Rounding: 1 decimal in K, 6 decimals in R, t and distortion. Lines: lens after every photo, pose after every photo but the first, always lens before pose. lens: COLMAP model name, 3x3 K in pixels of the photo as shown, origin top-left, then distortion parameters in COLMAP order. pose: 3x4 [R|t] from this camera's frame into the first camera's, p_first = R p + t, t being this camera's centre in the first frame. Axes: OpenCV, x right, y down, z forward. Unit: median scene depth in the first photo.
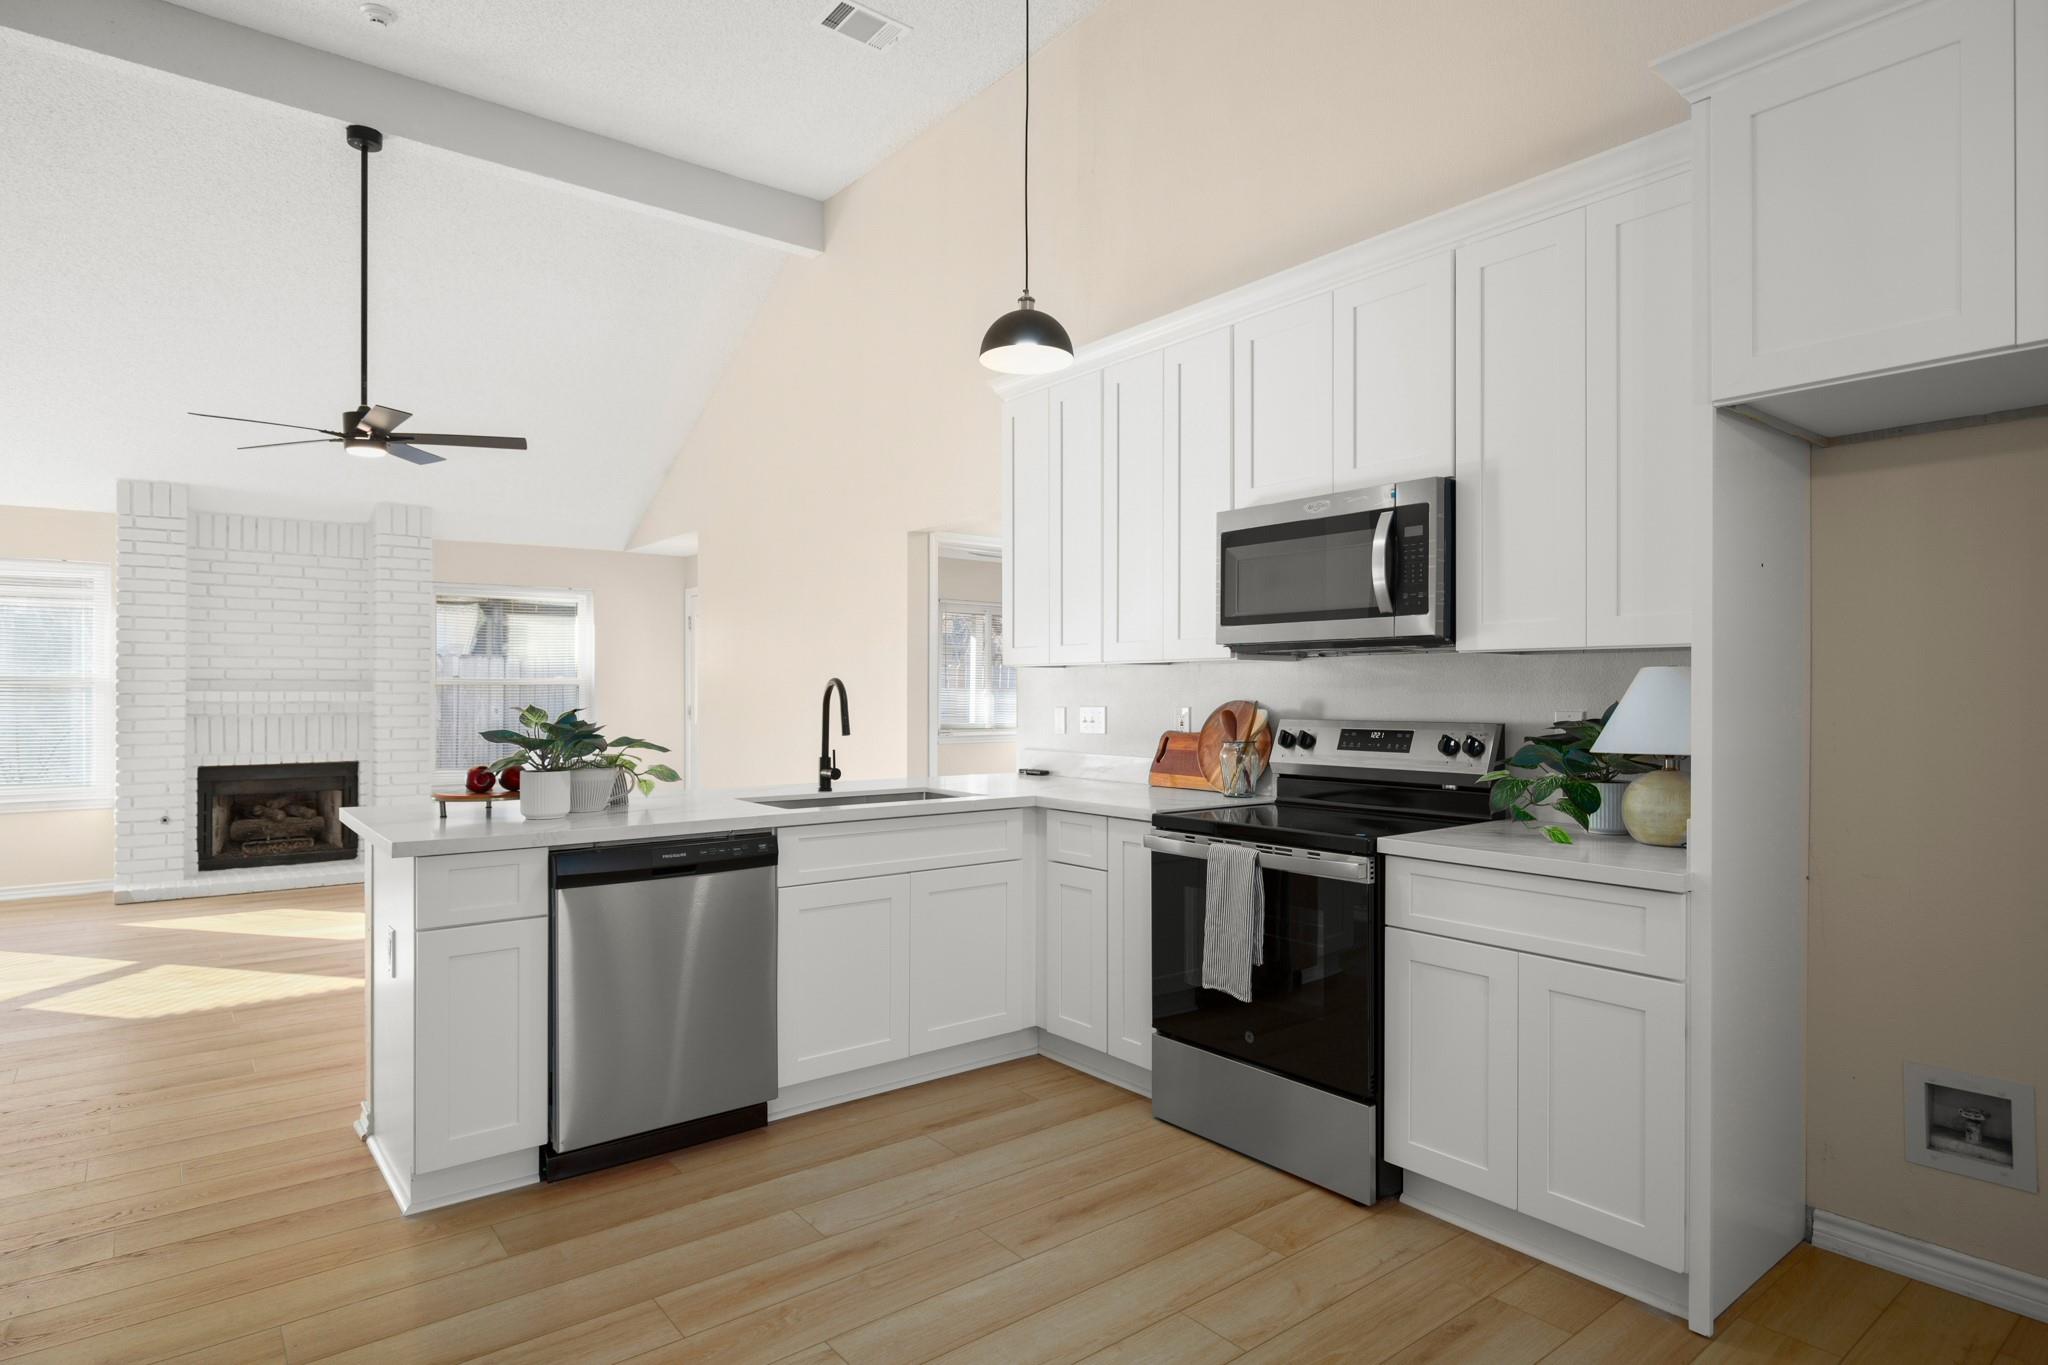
lens RADIAL K [[1119.7, 0, 1043.3], [0, 1119.7, 686.3], [0, 0, 1]] dist [-0.005528, 0.004005]
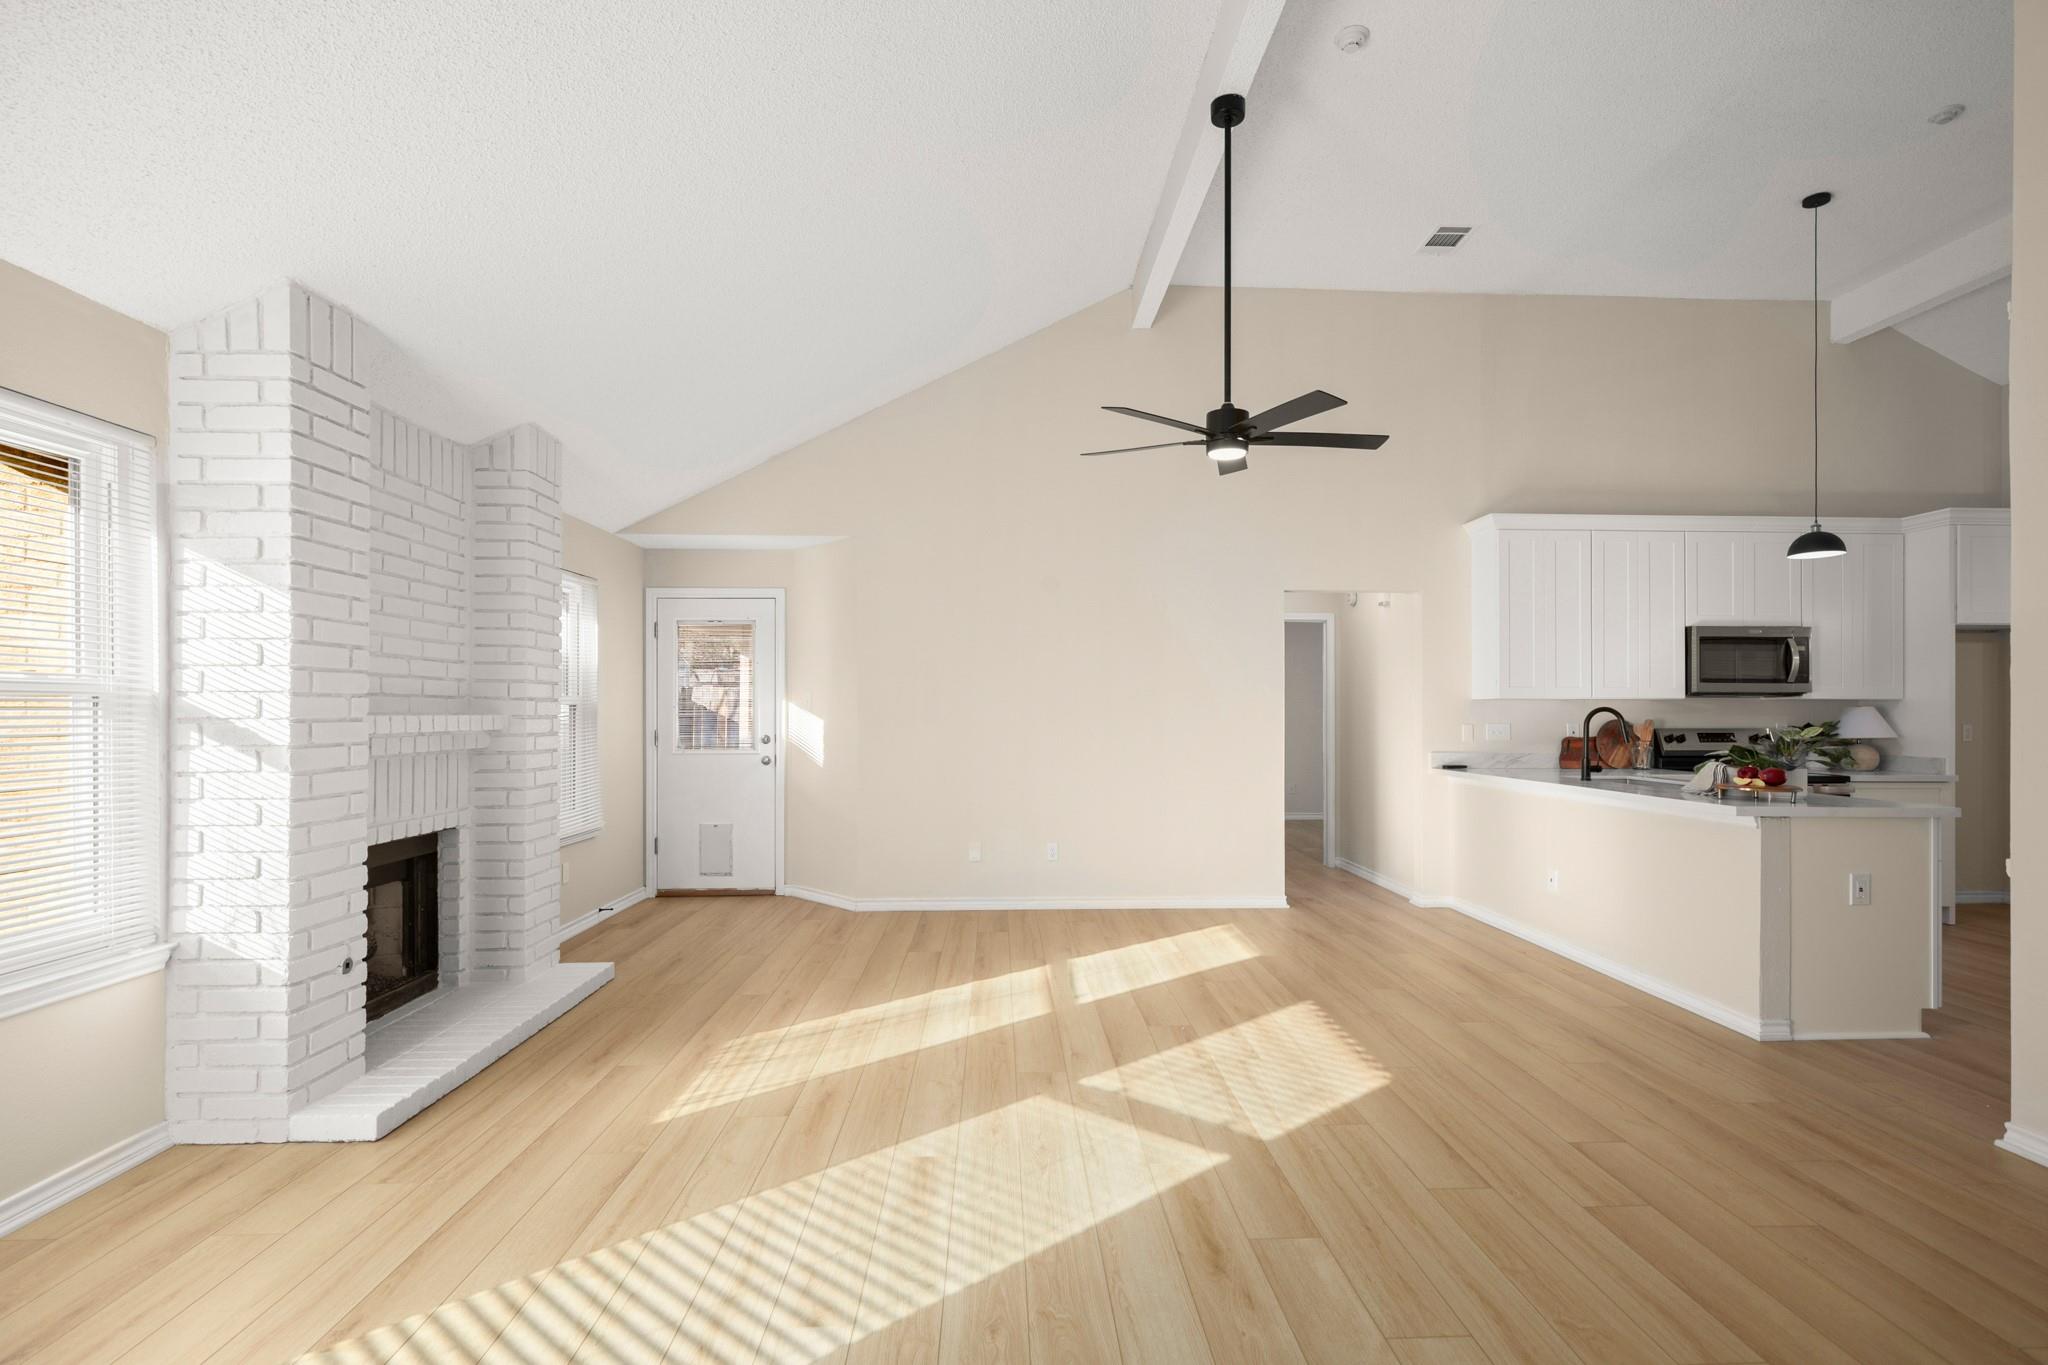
lens RADIAL K [[922.6, 0, 1041.7], [0, 922.6, 700.3], [0, 0, 1]] dist [0.000295, -0.002542]
pose [[0.586009, 0.009173, 0.810253, -0.899696], [-0.005995, 0.999958, -0.006985, -0.001550], [-0.810283, -0.000764, 0.586039, 0.469352]]
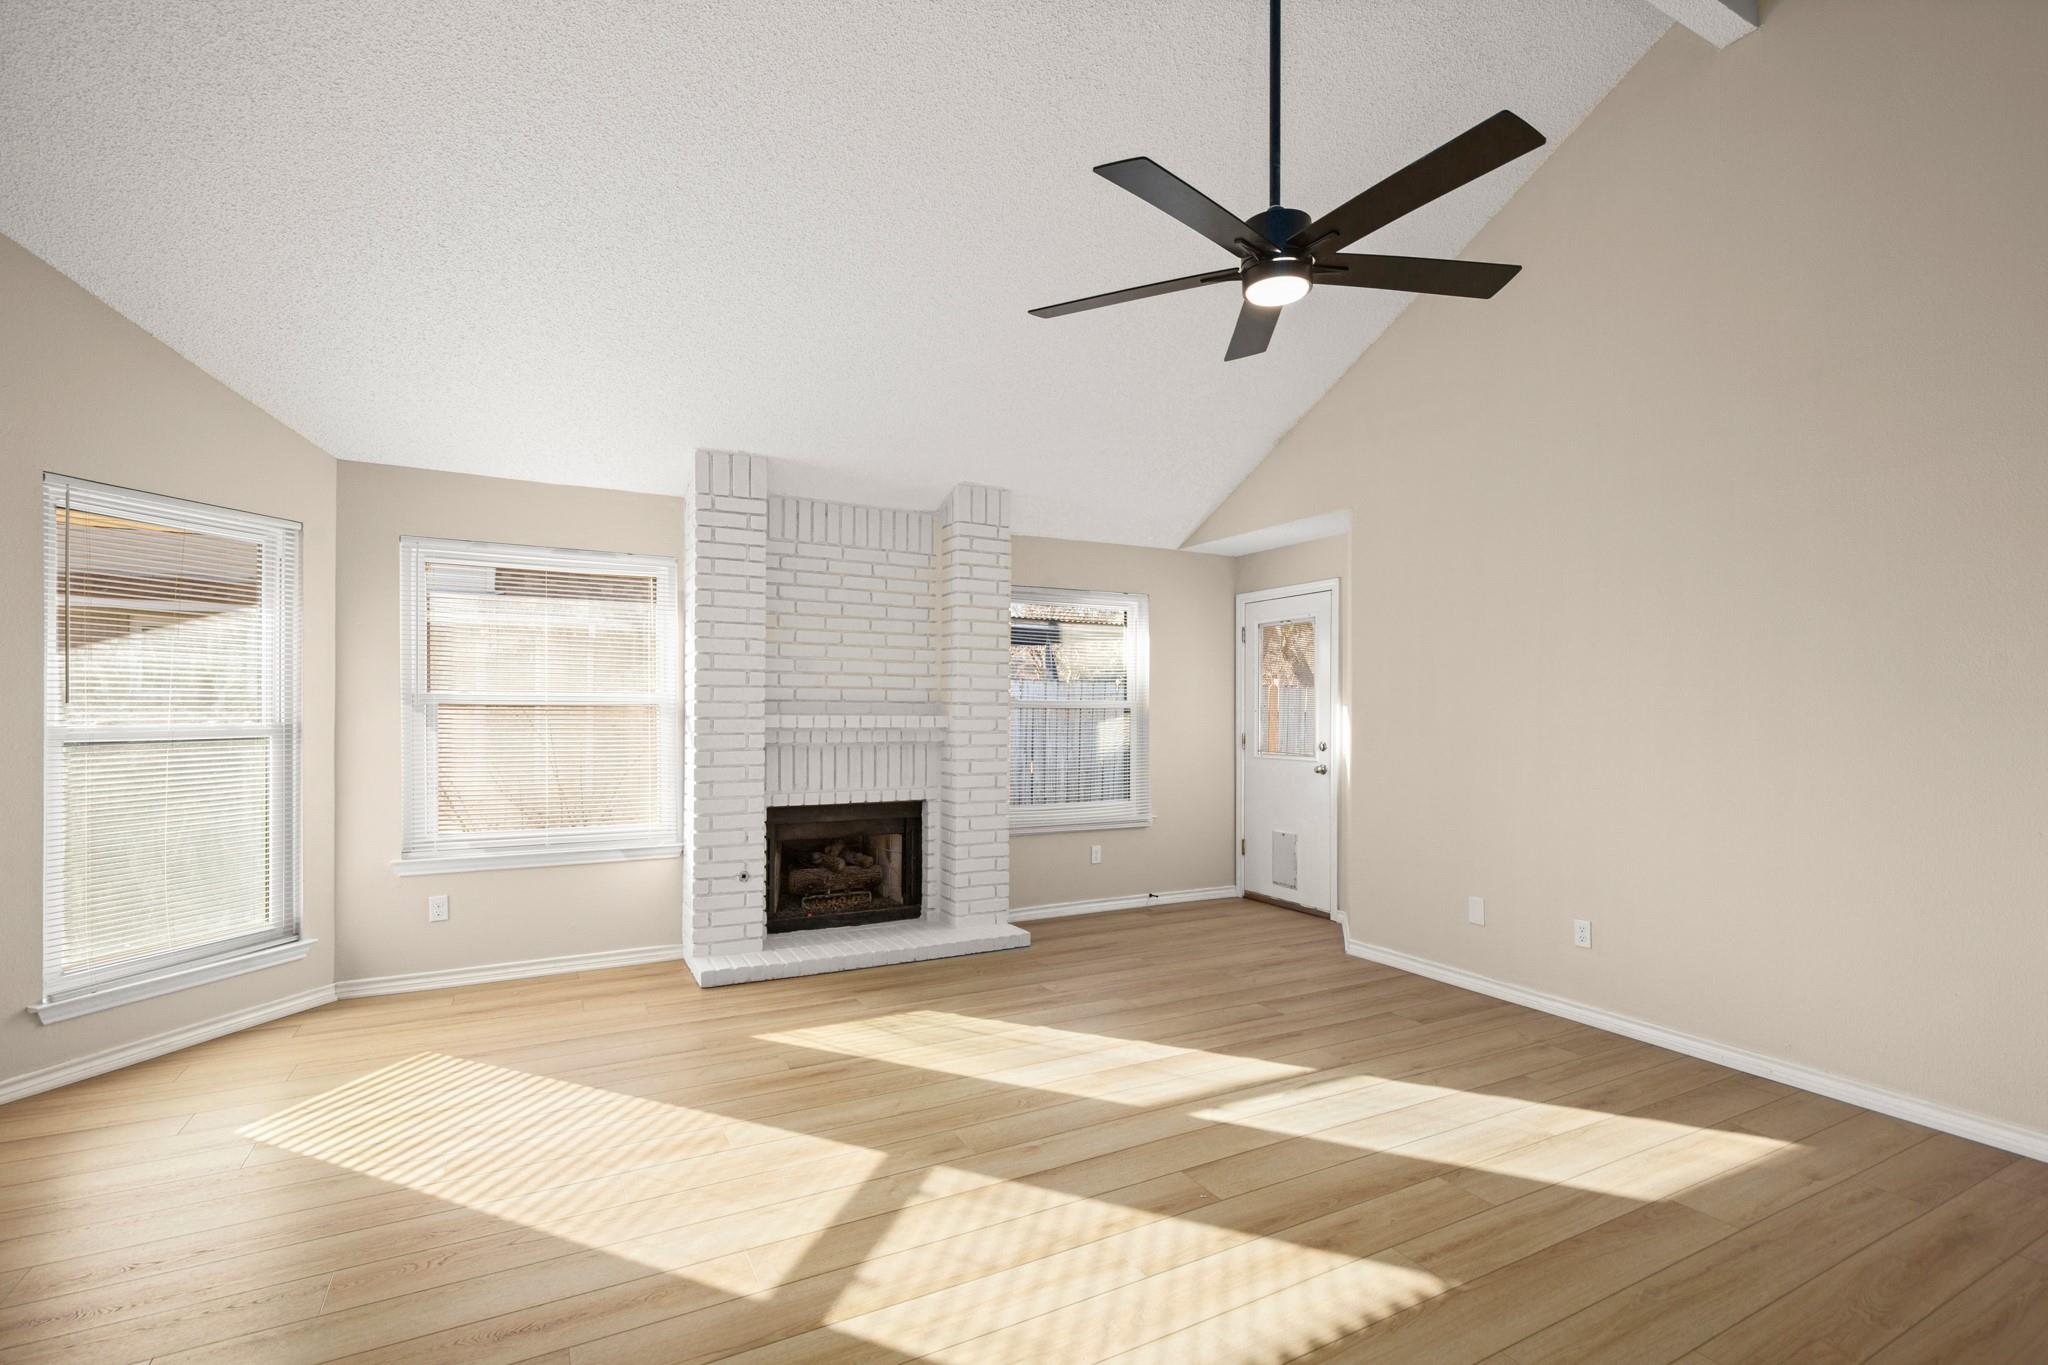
lens RADIAL K [[922.6, 0, 1049.7], [0, 922.6, 707.6], [0, 0, 1]] dist [0.000295, -0.002542]
pose [[0.987043, 0.005117, -0.160374, -0.443770], [-0.004942, 0.999987, 0.001490, -0.002802], [0.160379, -0.000678, 0.987055, 0.366984]]
